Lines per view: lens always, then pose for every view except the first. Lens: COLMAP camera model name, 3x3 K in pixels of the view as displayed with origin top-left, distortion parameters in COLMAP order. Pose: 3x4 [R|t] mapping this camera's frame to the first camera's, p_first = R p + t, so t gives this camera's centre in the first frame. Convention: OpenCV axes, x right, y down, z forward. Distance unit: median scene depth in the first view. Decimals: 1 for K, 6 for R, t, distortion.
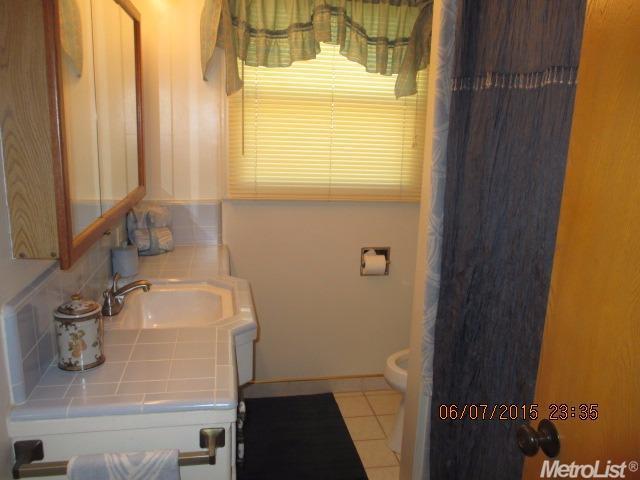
lens RADIAL K [[537.2, 0, 319.6], [0, 537.2, 241.4], [0, 0, 1]] dist [-0.058809, 0.029734]
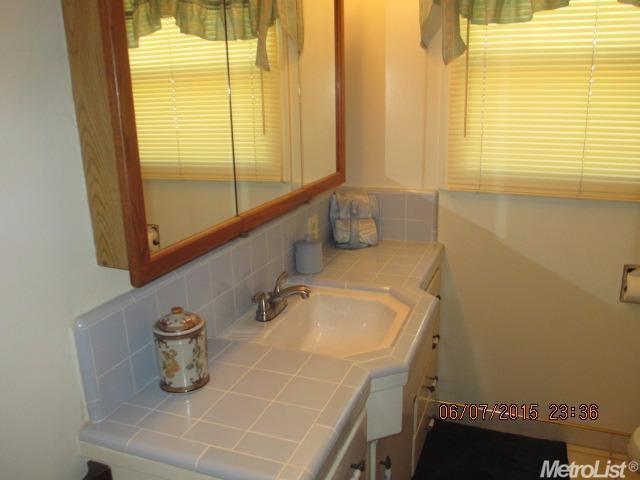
lens RADIAL K [[537.2, 0, 319.8], [0, 537.2, 238.7], [0, 0, 1]] dist [-0.058809, 0.029734]
pose [[0.852846, 0.094181, -0.513599, 0.105328], [-0.069020, 0.995302, 0.067902, -0.049874], [0.517581, -0.022461, 0.855339, 0.198958]]
